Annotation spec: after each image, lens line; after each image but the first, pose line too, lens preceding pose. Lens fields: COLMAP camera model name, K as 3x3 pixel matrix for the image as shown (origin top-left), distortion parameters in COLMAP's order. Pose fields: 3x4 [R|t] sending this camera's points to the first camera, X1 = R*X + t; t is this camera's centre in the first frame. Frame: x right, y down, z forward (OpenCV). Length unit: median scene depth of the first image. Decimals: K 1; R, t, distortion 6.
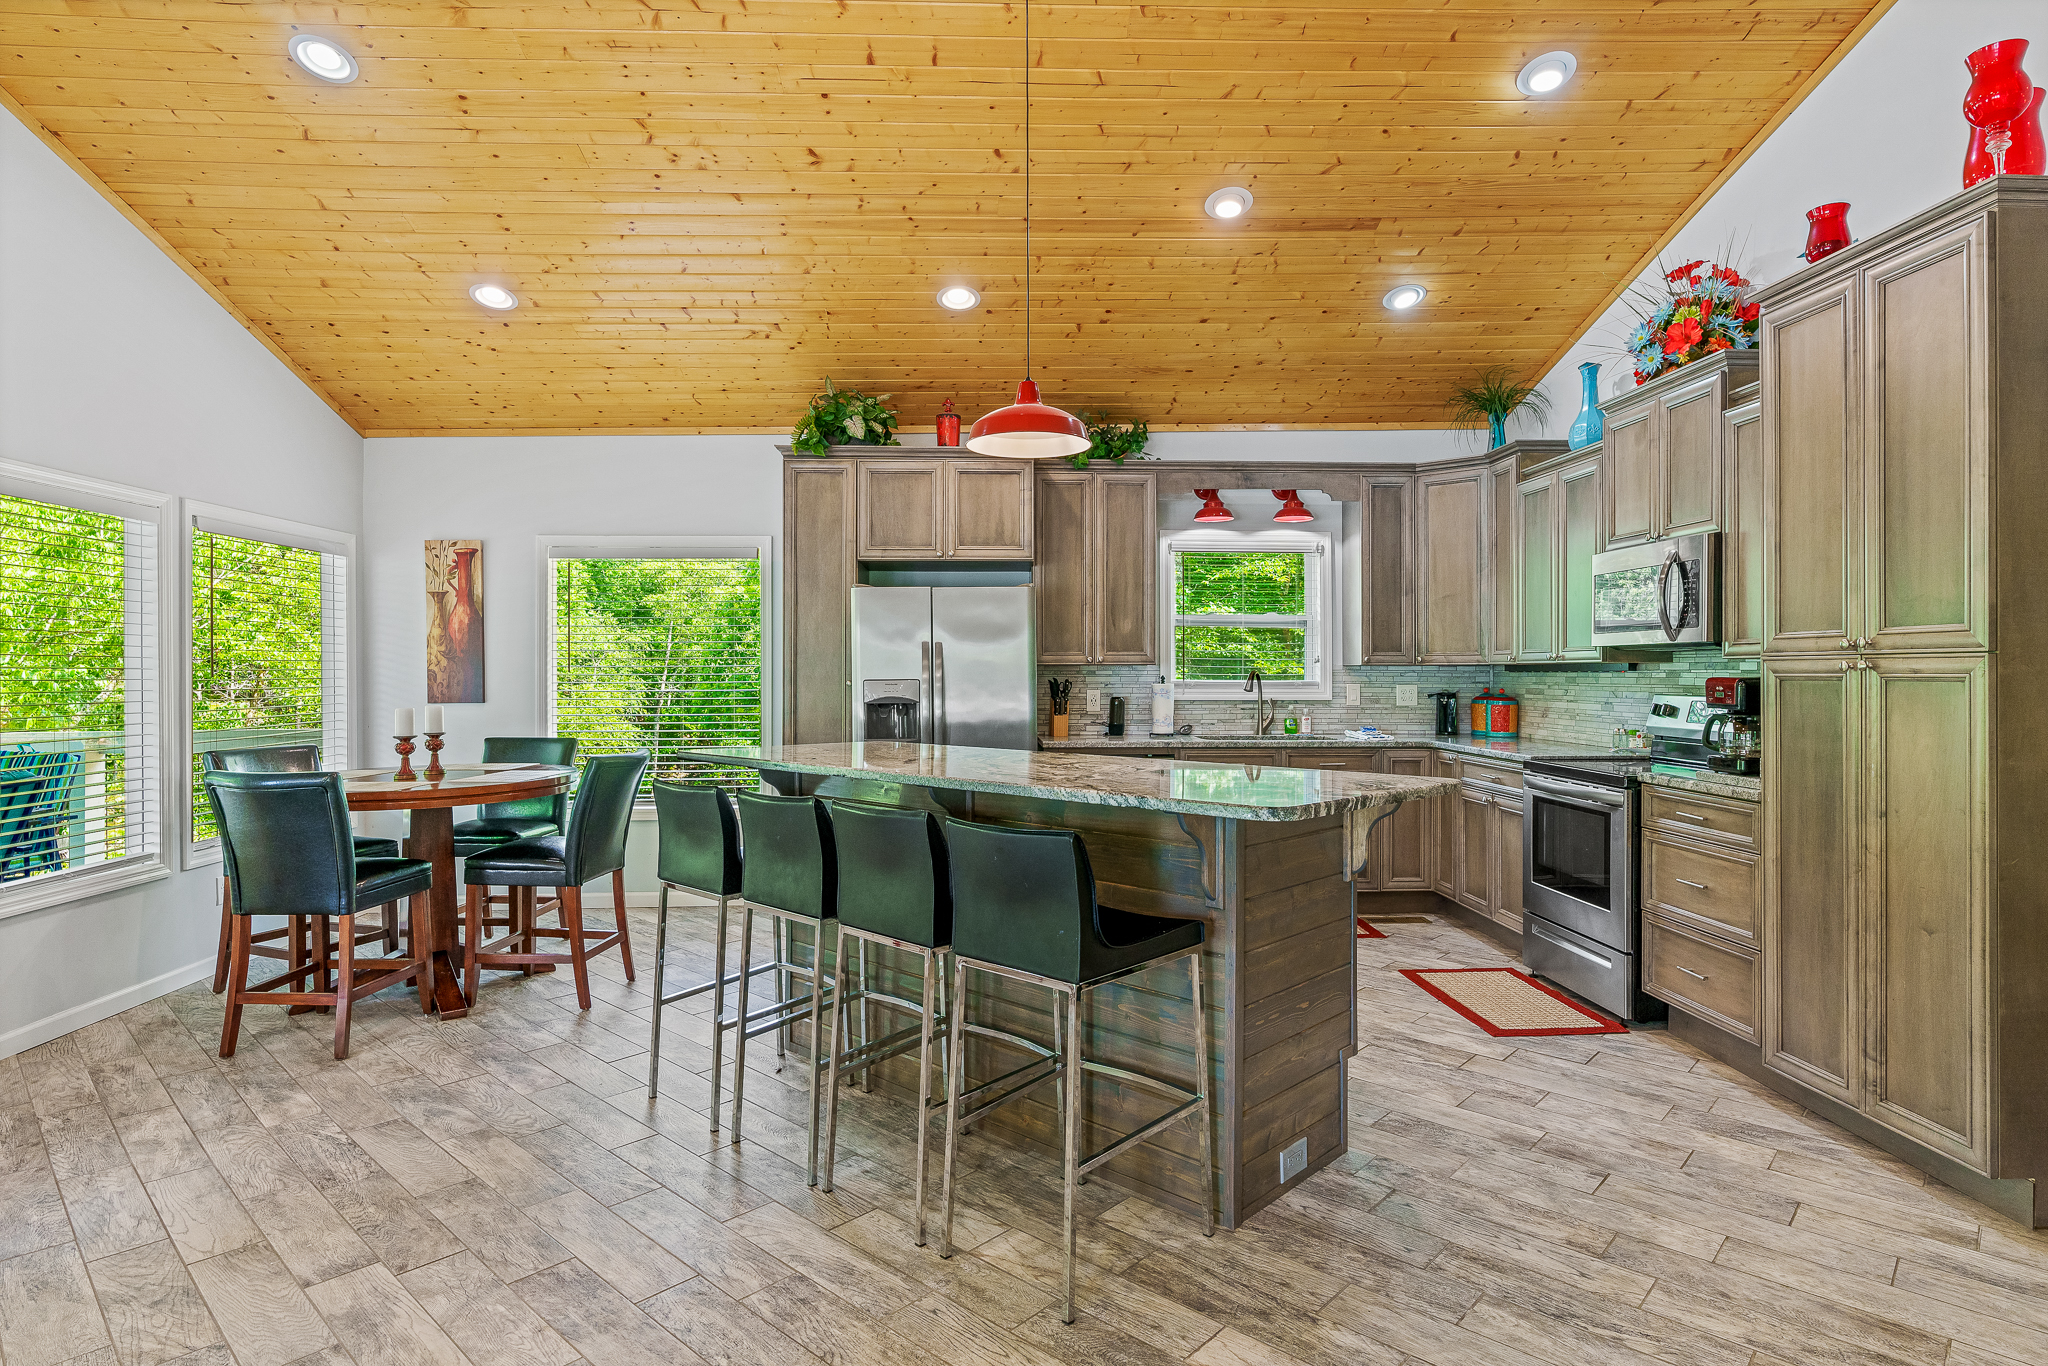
lens RADIAL K [[1129.9, 0, 1032.6], [0, 1129.9, 670.5], [0, 0, 1]] dist [-0.005110, 0.003757]
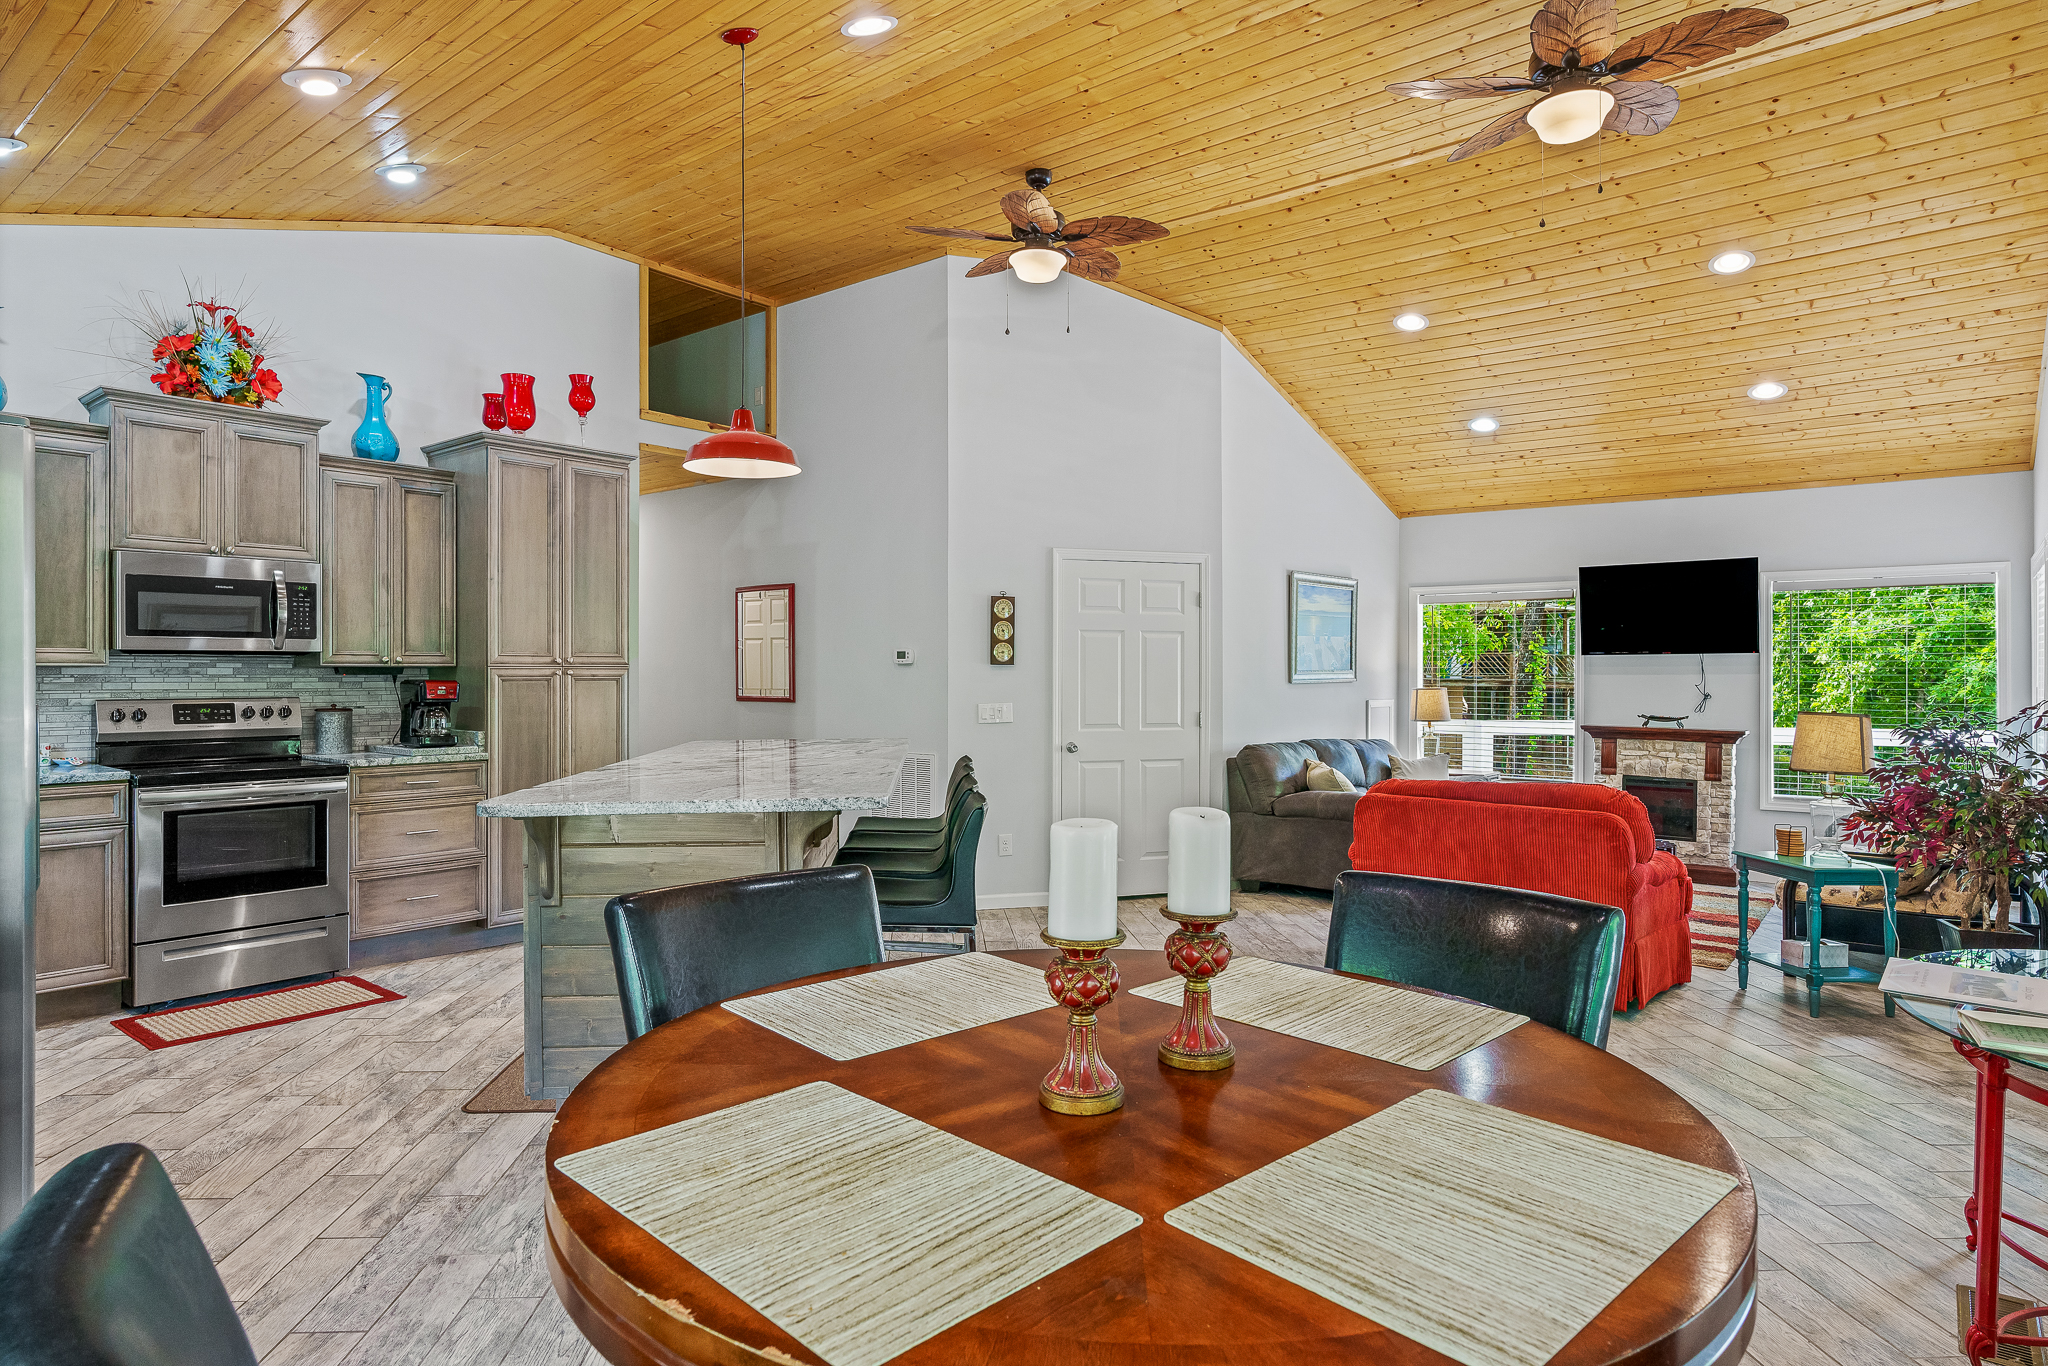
lens RADIAL K [[1179.6, 0, 1020.7], [0, 1179.6, 654.8], [0, 0, 1]] dist [-0.002467, 0.007235]
pose [[-0.736519, 0.010622, 0.676334, -0.627711], [-0.002634, 0.999824, -0.018570, -0.000452], [-0.676412, -0.015458, -0.736361, 1.080512]]
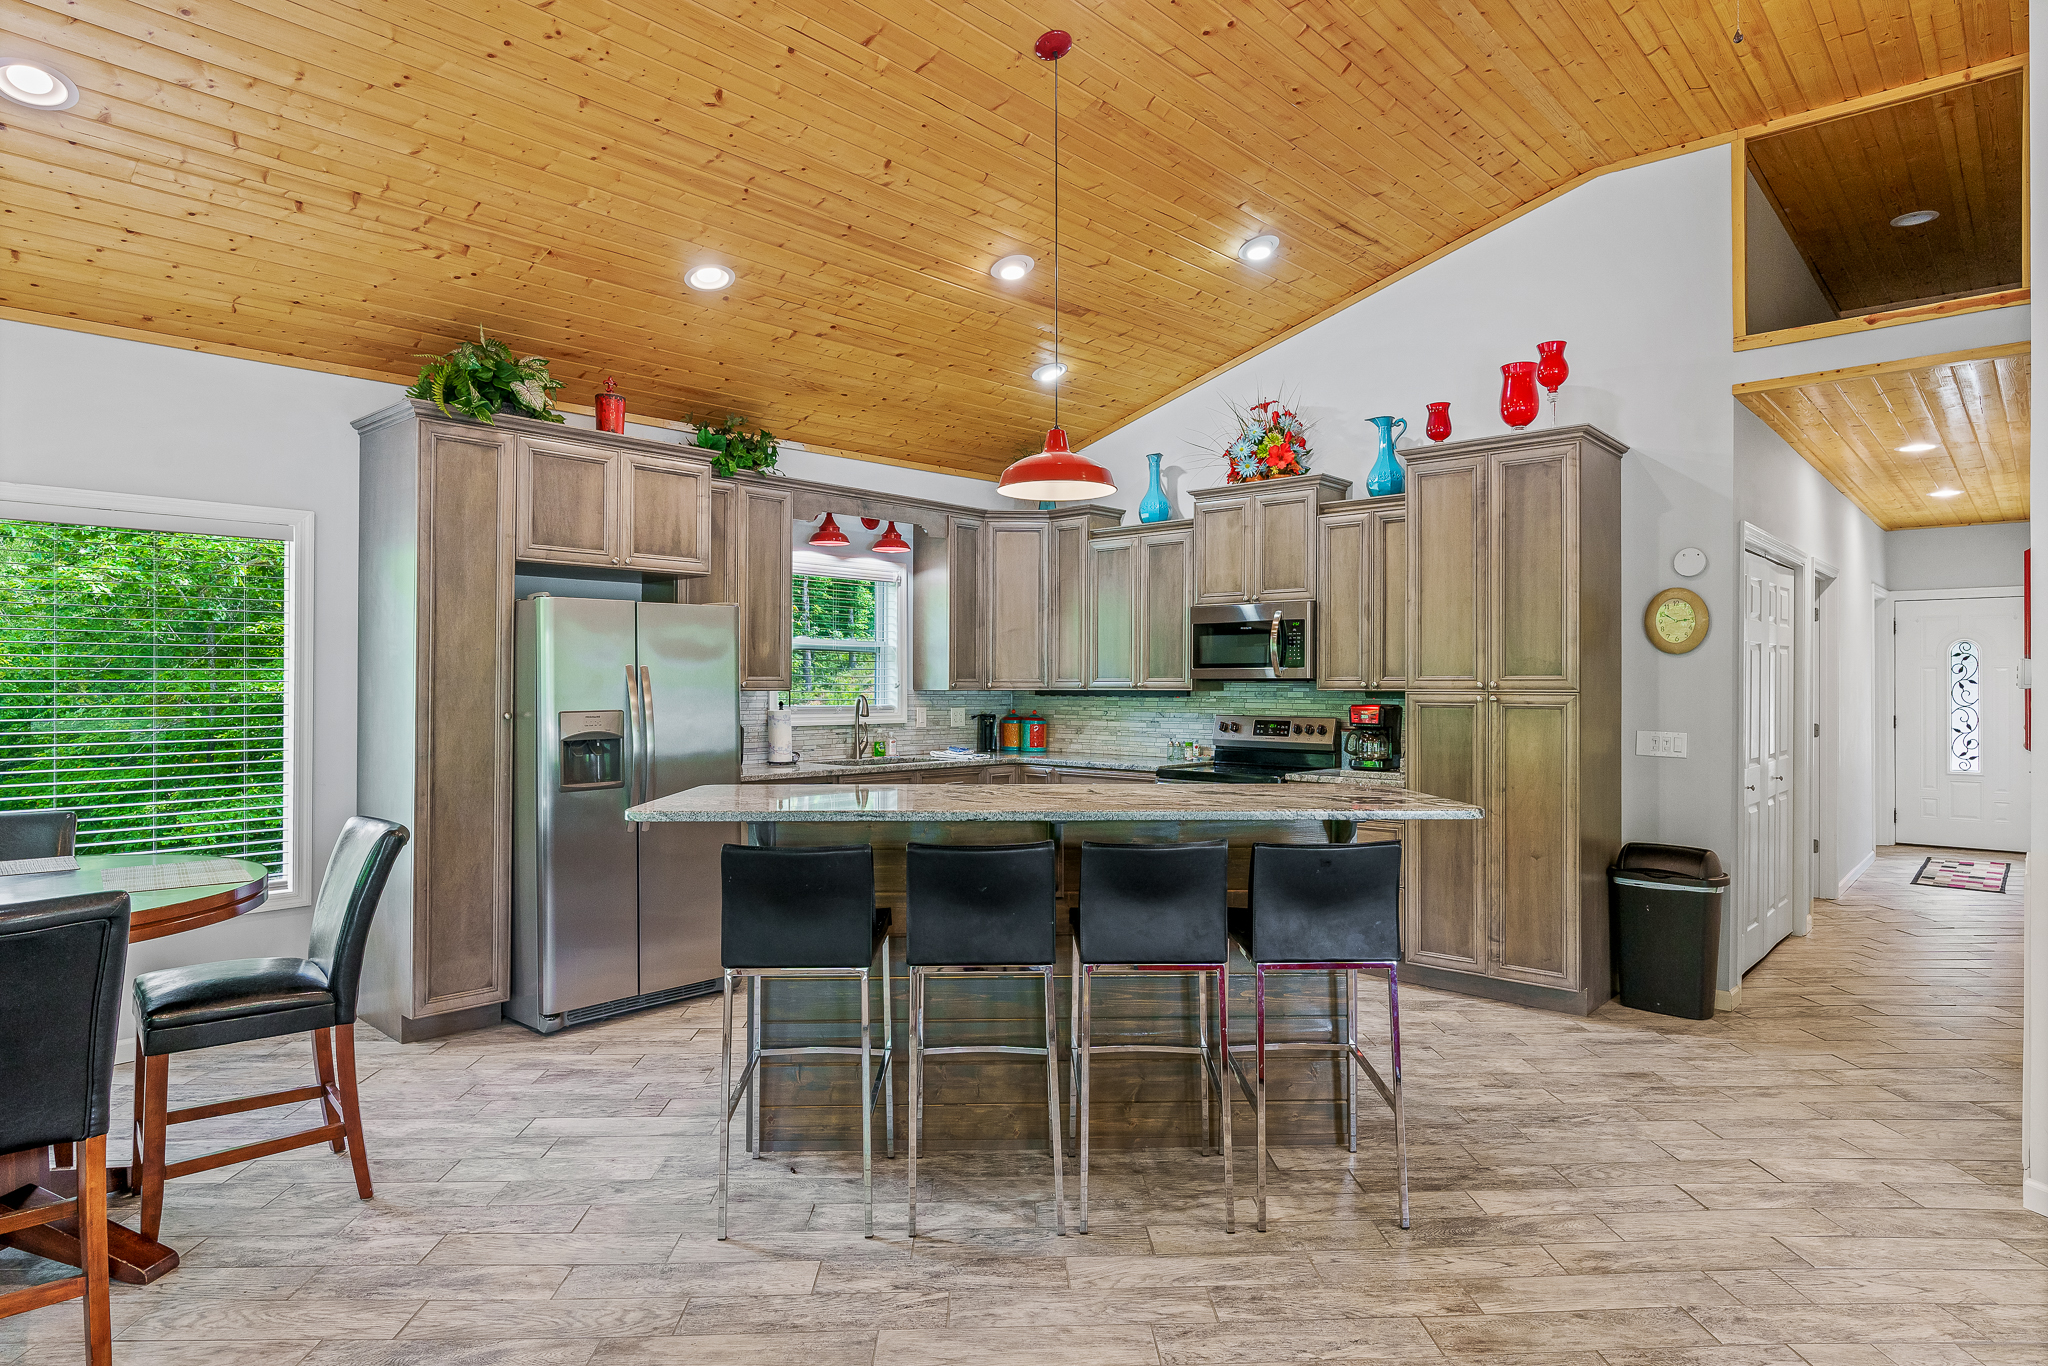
lens RADIAL K [[1179.6, 0, 1053.1], [0, 1179.6, 685.0], [0, 0, 1]] dist [-0.002467, 0.007235]
pose [[0.690590, 0.001412, 0.723245, -0.517834], [-0.003717, 0.999992, 0.001597, -0.013763], [-0.723237, -0.003791, 0.690590, 0.162118]]
